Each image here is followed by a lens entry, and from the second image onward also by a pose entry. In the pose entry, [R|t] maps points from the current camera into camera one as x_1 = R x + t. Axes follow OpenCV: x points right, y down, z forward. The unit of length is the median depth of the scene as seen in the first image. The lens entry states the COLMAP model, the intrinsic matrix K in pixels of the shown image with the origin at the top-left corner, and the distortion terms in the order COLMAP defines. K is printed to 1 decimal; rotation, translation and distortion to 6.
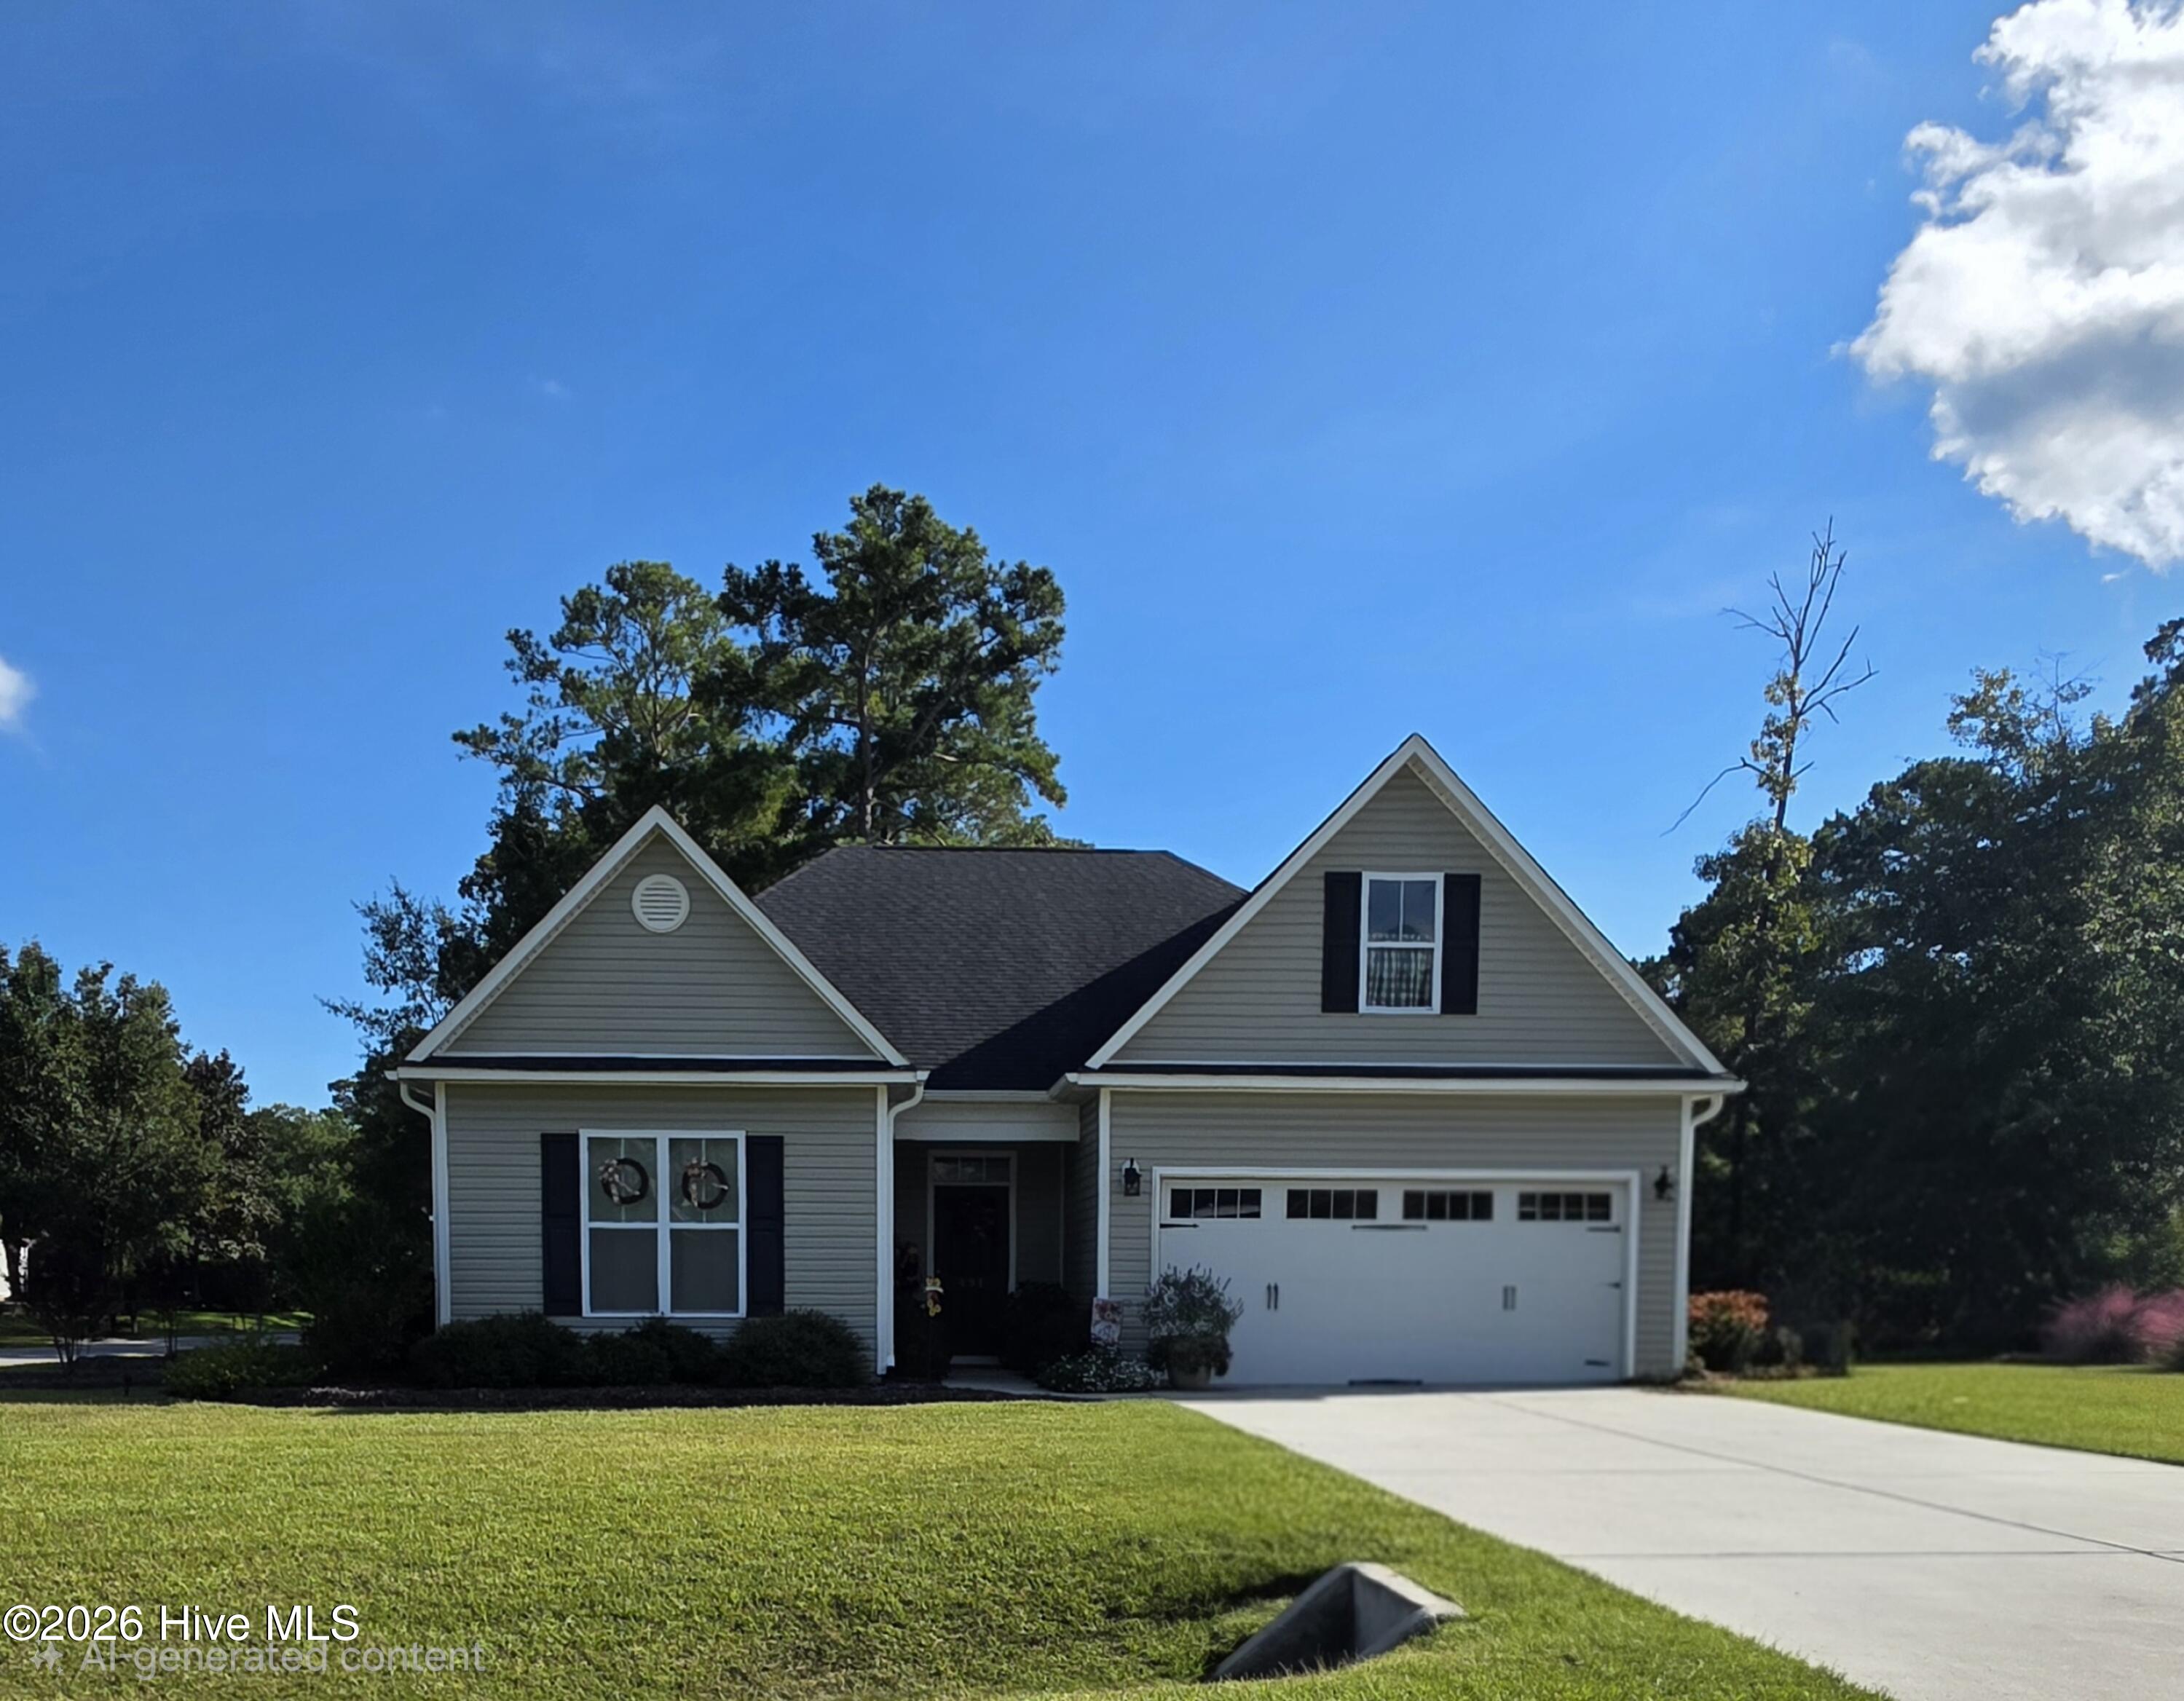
lens RADIAL K [[2090.3, 0, 1092.1], [0, 2090.3, 946.1], [0, 0, 1]] dist [-0.000834, -0.015263]
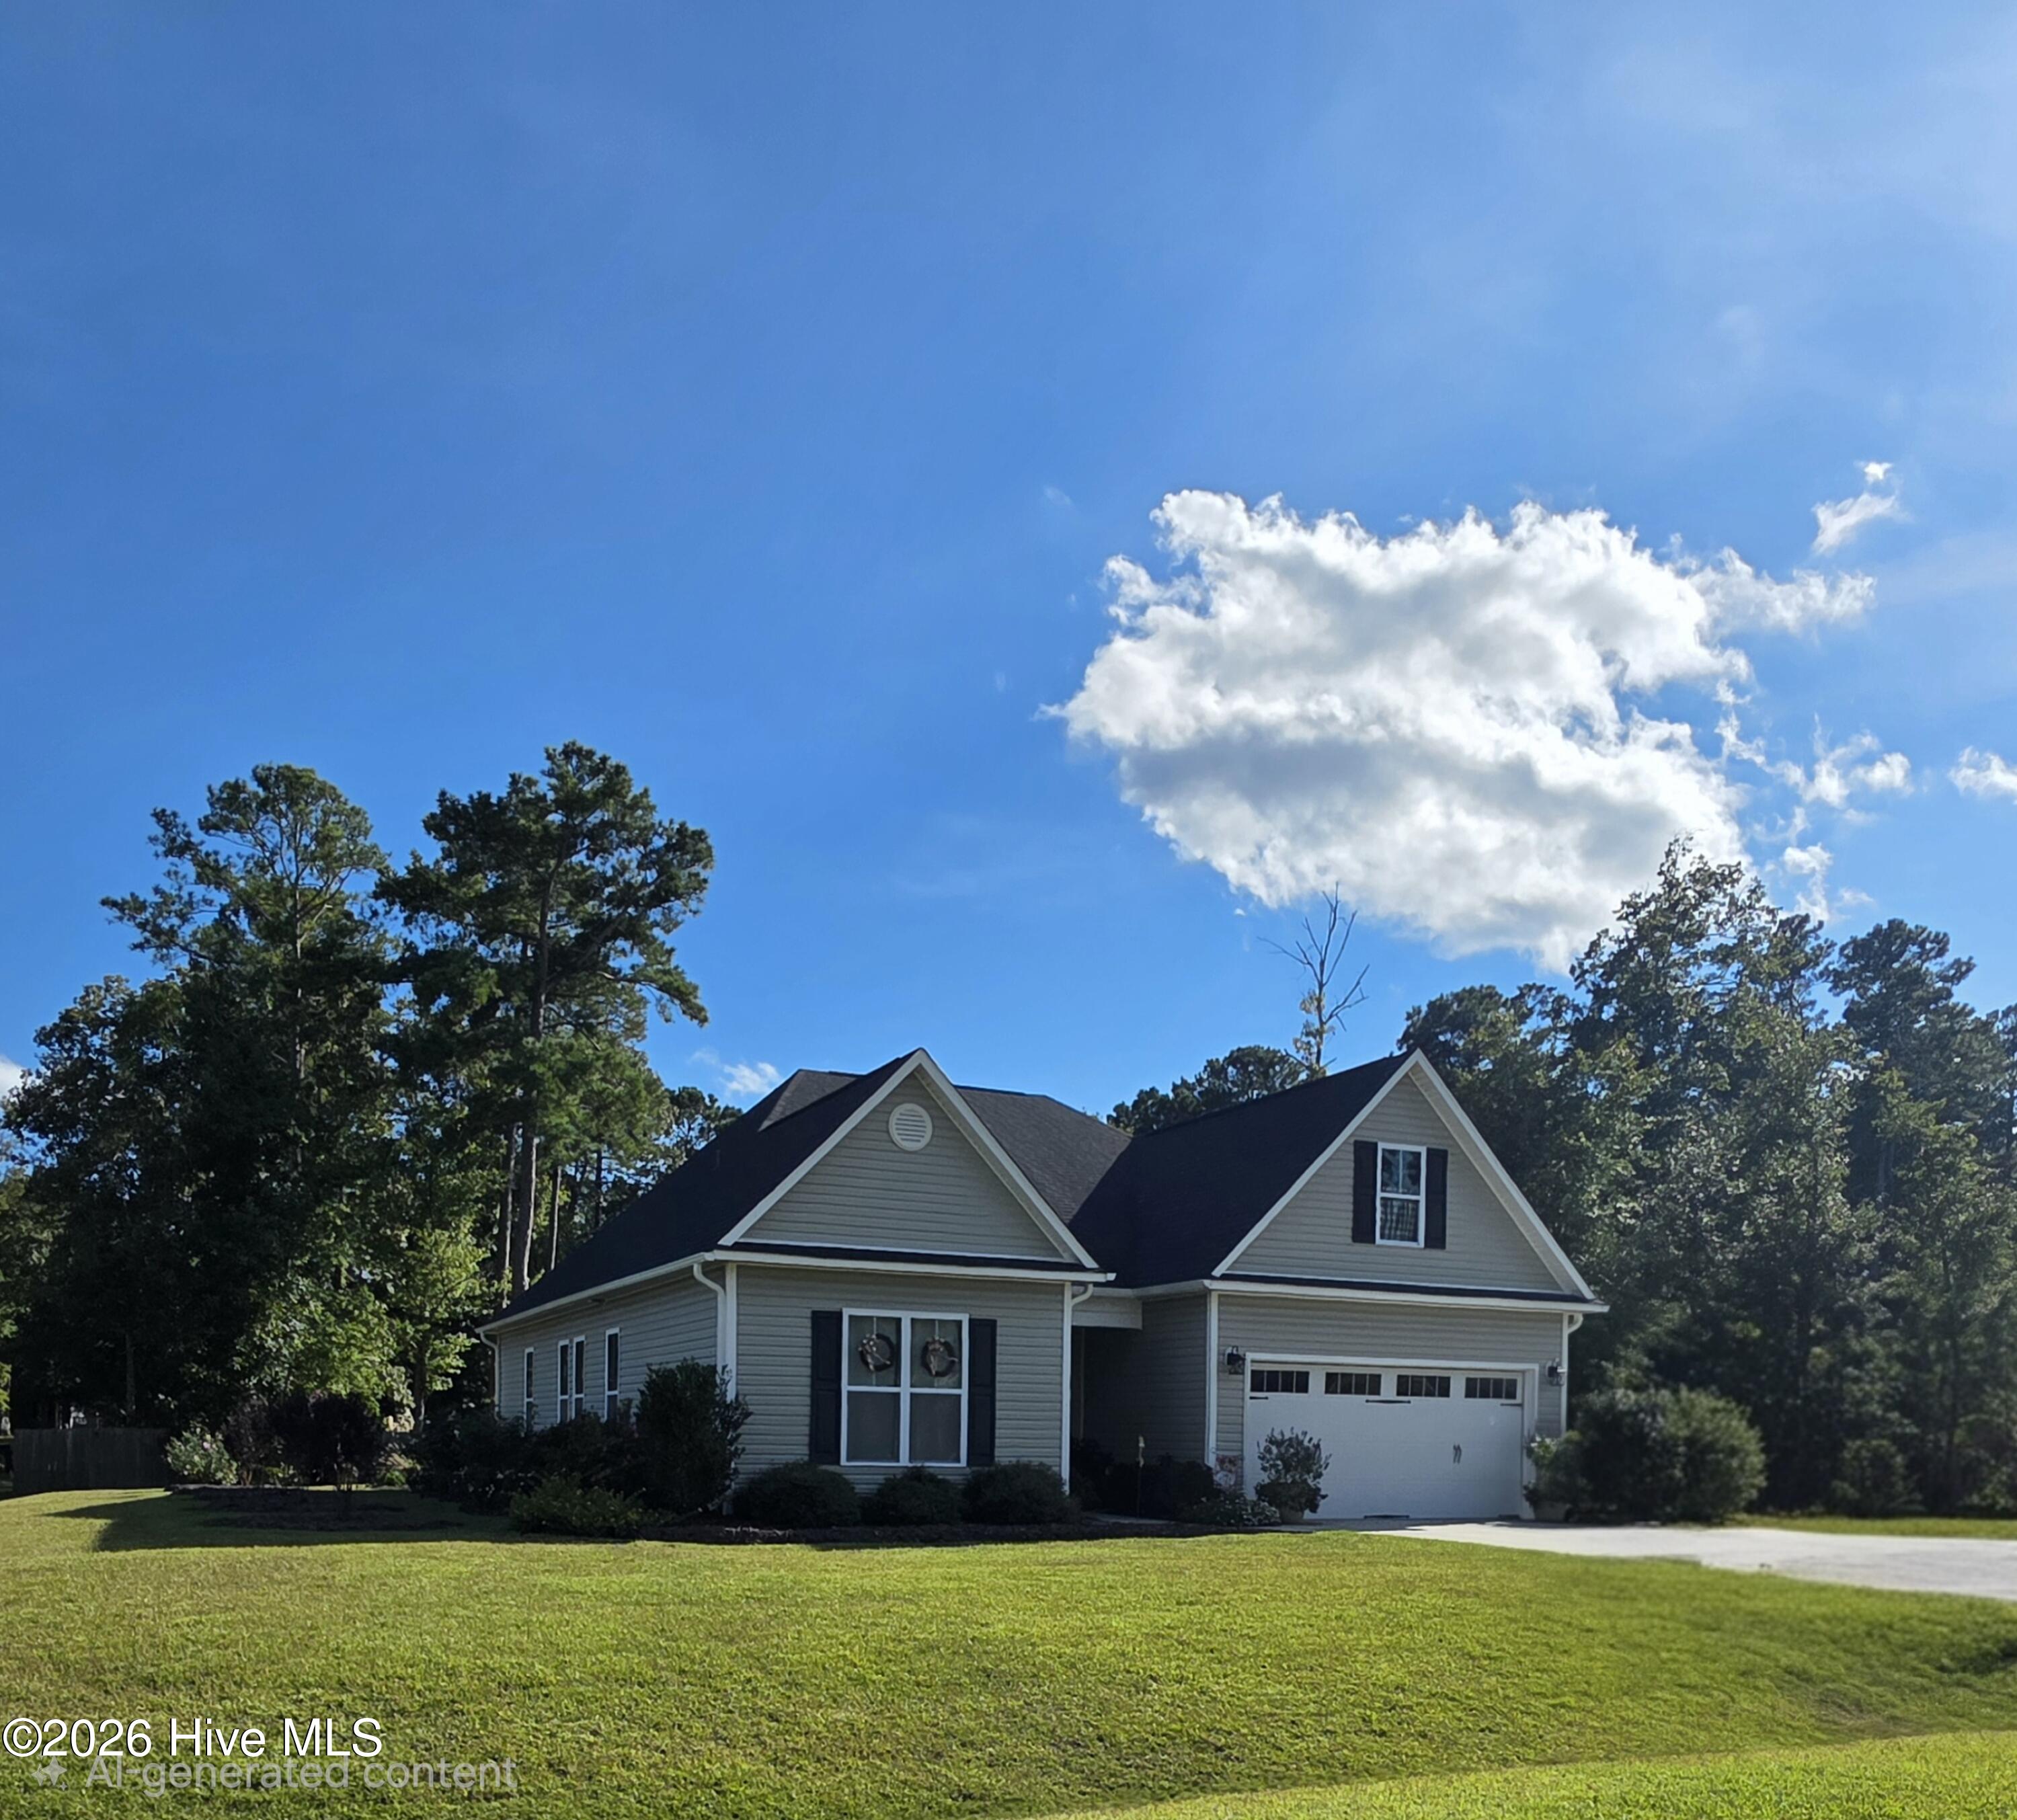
lens RADIAL K [[1762.7, 0, 1008.5], [0, 1762.7, 910.0], [0, 0, 1]] dist [-0.010453, -0.002702]
pose [[0.919843, 0.122015, 0.372829, -0.561368], [-0.072915, 0.987015, -0.143122, -0.001832], [-0.385451, 0.104465, 0.916796, -0.008057]]
